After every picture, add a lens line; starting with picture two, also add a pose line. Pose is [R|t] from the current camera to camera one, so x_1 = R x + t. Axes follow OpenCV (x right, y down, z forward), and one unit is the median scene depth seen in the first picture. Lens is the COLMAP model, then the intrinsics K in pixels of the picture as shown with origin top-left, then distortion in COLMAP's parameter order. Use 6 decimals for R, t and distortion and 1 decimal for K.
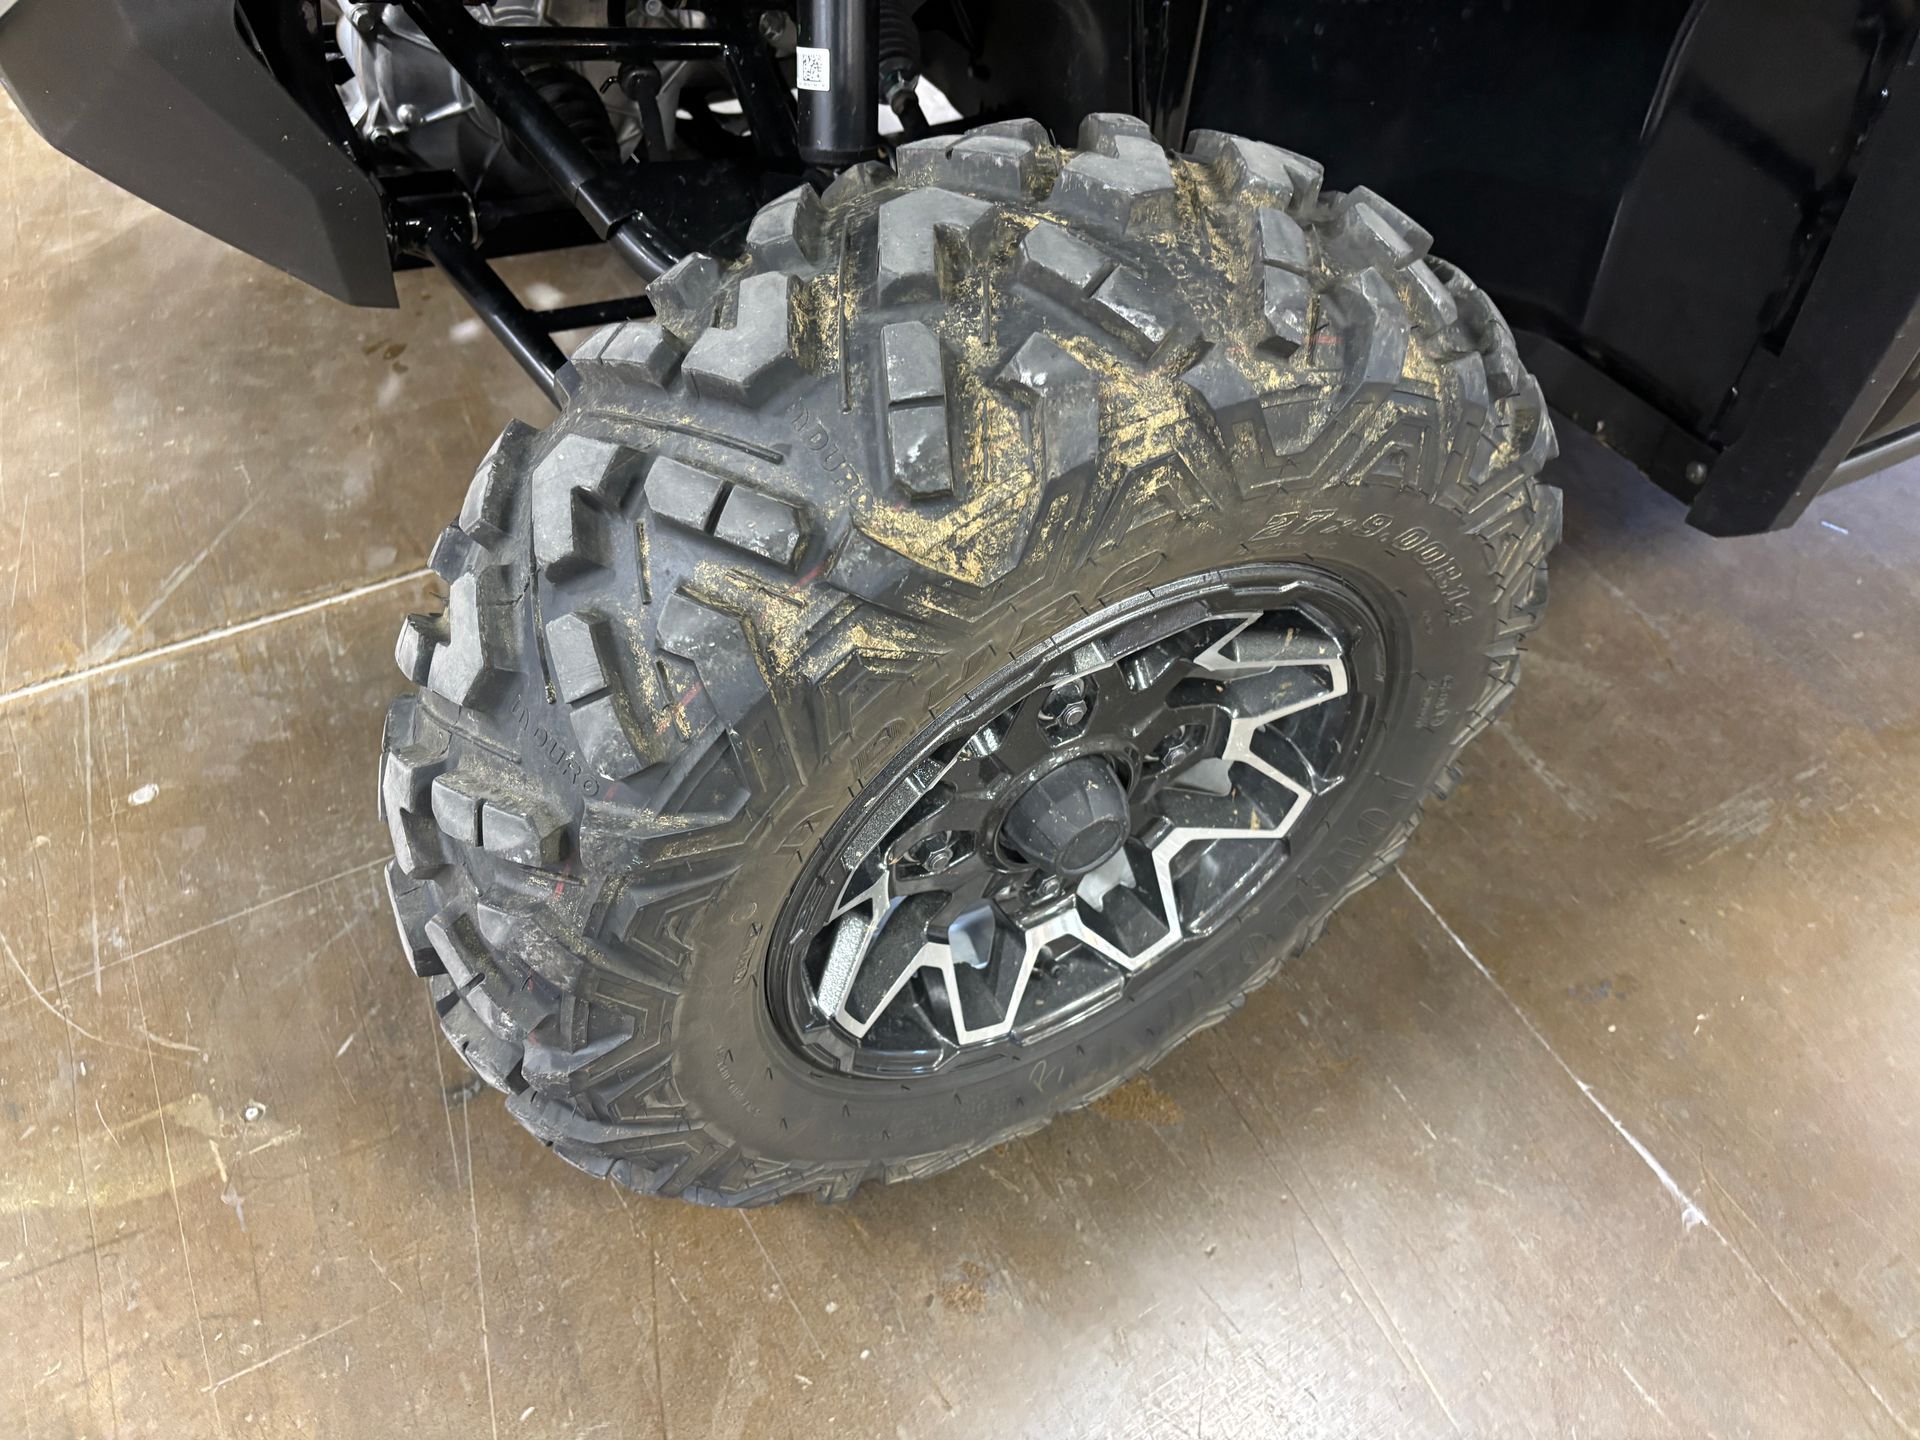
lens RADIAL K [[1453.1, 0, 954.3], [0, 1453.1, 728.1], [0, 0, 1]] dist [0.045568, -0.048961]
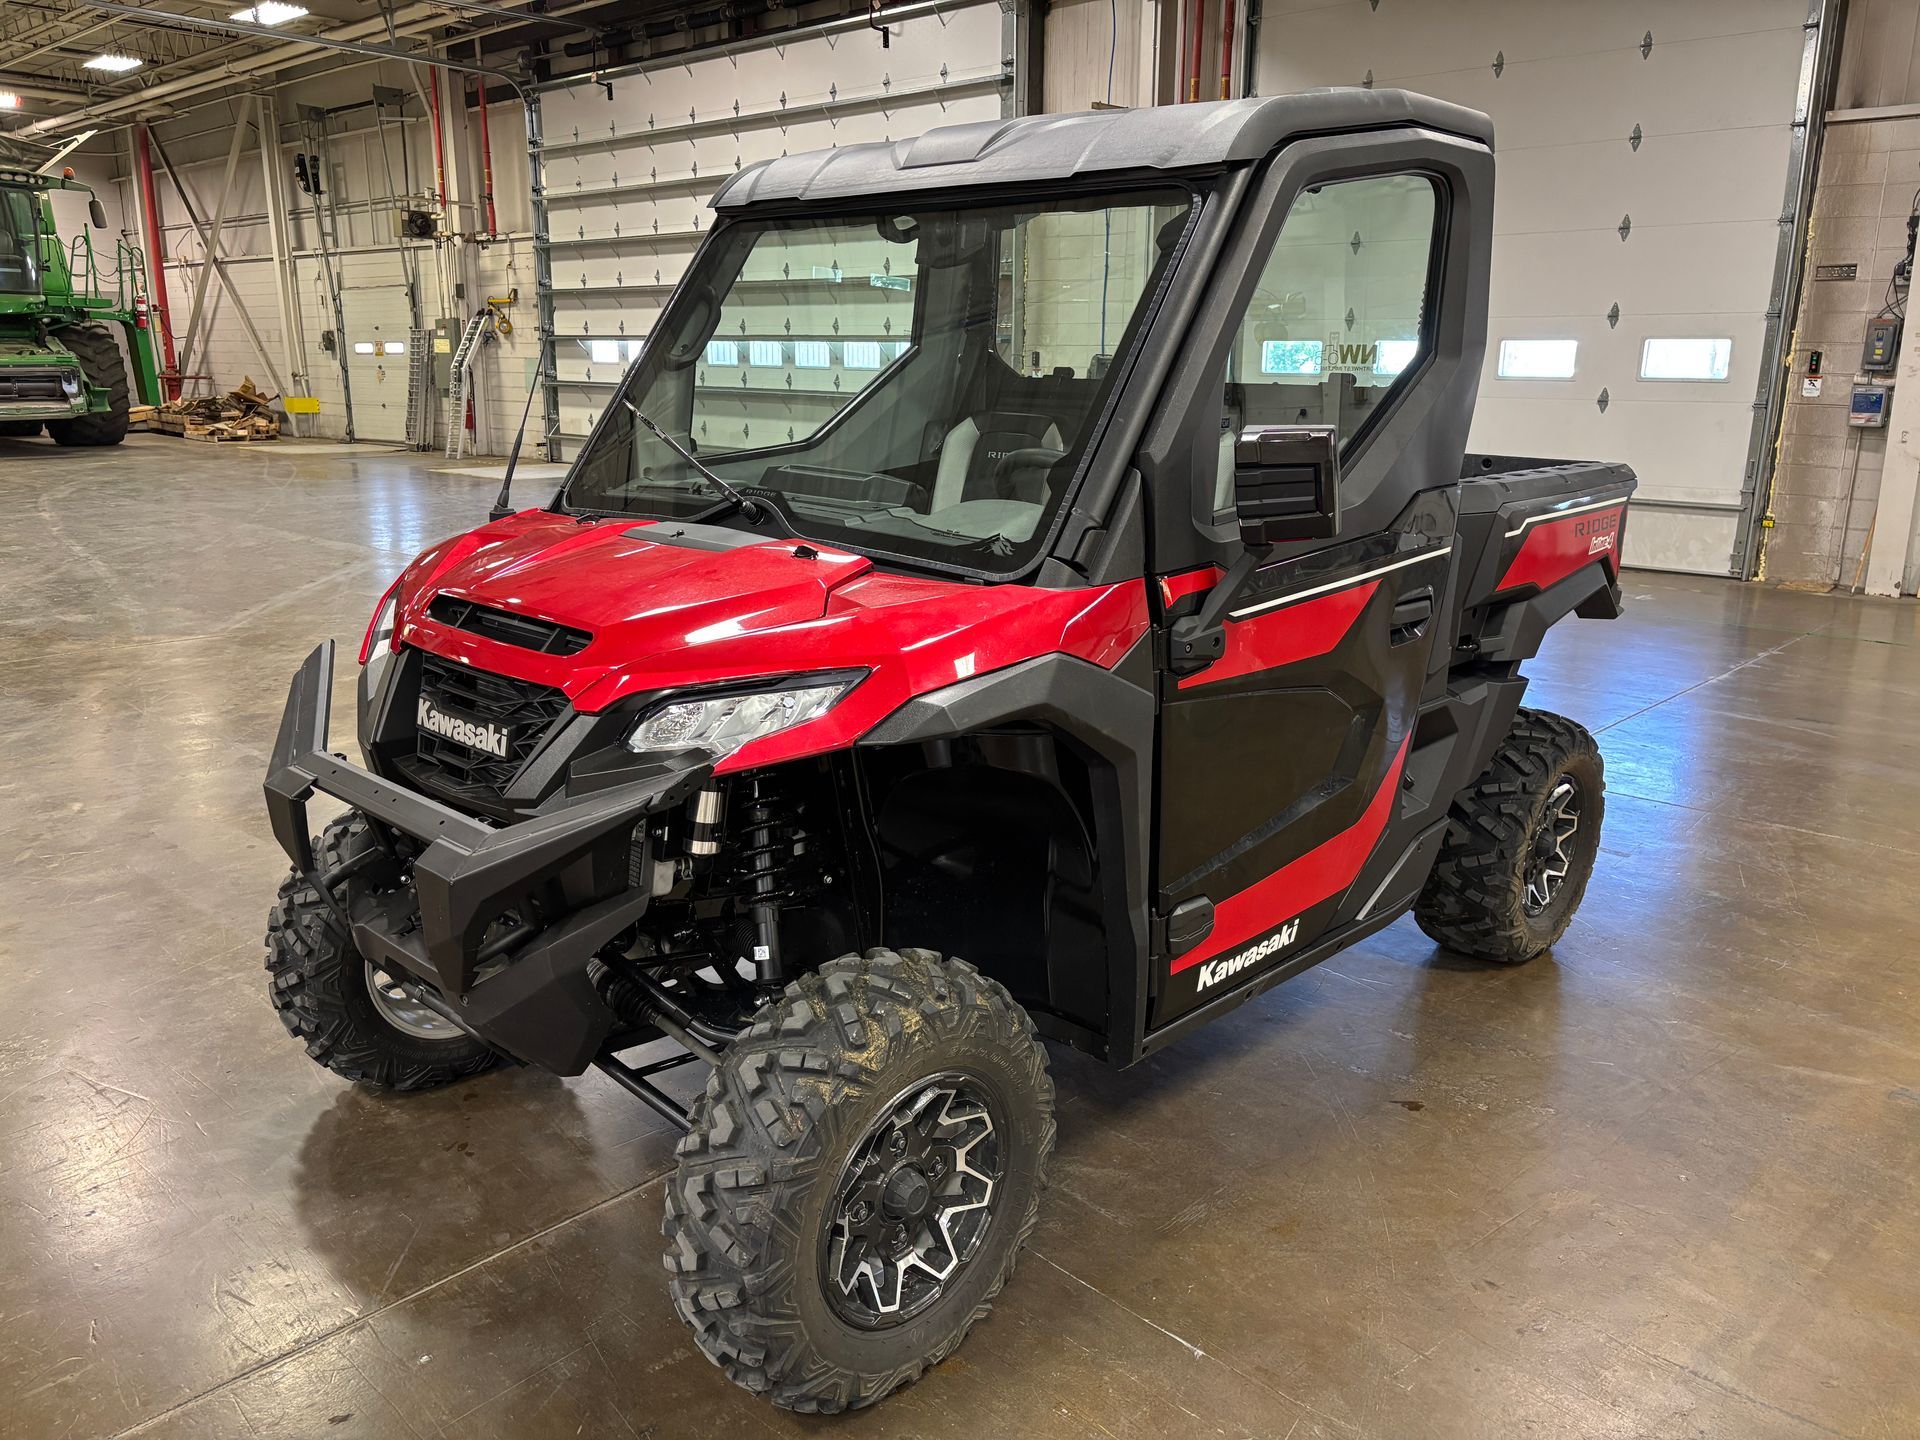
lens RADIAL K [[1453.1, 0, 962.9], [0, 1453.1, 706.5], [0, 0, 1]] dist [0.045568, -0.048961]
pose [[0.954341, -0.104395, 0.279885, -0.611294], [0.242529, 0.817773, -0.521945, 0.966193], [-0.174394, 0.565994, 0.805753, -2.147791]]
